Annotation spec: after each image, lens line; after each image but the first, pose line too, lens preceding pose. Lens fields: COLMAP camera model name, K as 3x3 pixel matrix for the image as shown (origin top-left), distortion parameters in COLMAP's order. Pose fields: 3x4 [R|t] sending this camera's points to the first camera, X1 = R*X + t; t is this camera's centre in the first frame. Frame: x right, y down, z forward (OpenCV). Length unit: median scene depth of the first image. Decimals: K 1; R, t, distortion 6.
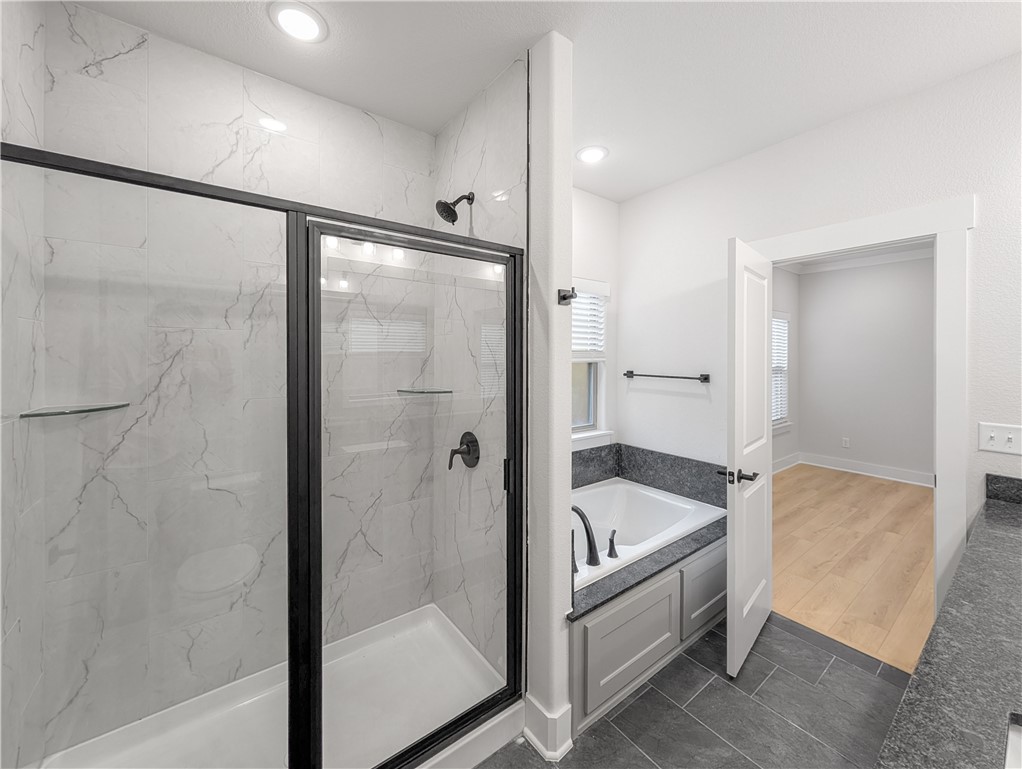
lens RADIAL K [[392.7, 0, 510.2], [0, 392.7, 355.6], [0, 0, 1]] dist [0.002474, 0.000560]
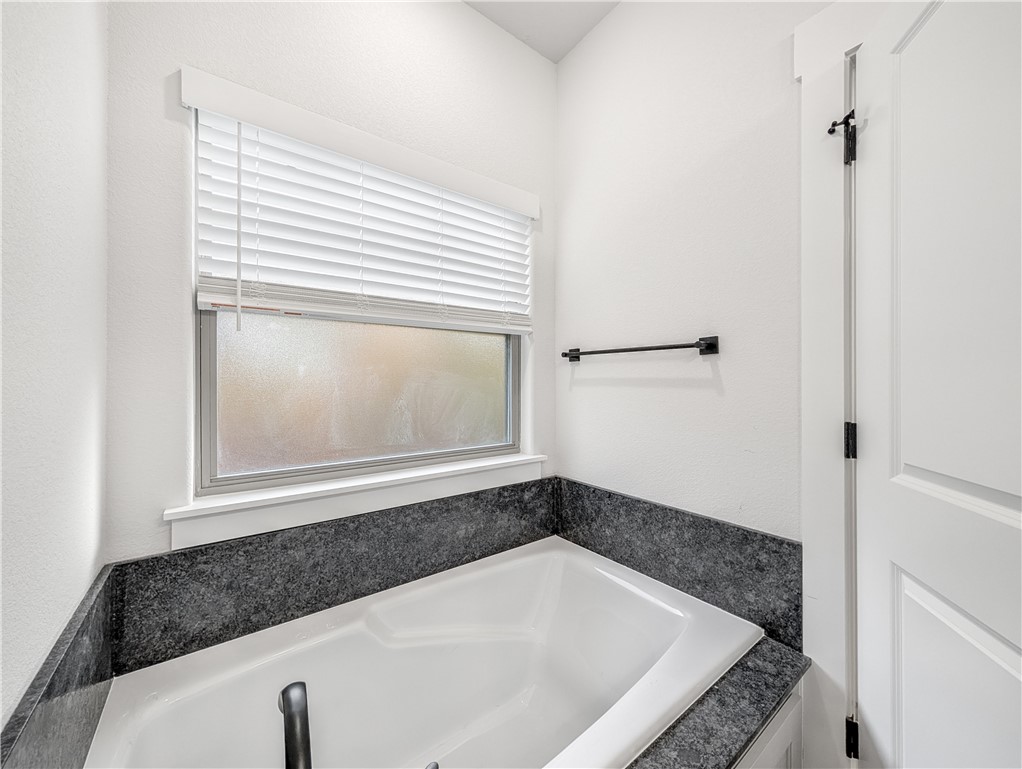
lens RADIAL K [[392.7, 0, 511.3], [0, 392.7, 381.7], [0, 0, 1]] dist [0.002474, 0.000560]
pose [[0.999915, -0.002231, 0.012875, 0.210838], [0.002196, 0.999994, 0.002754, 0.086417], [-0.012881, -0.002726, 0.999913, 0.446207]]
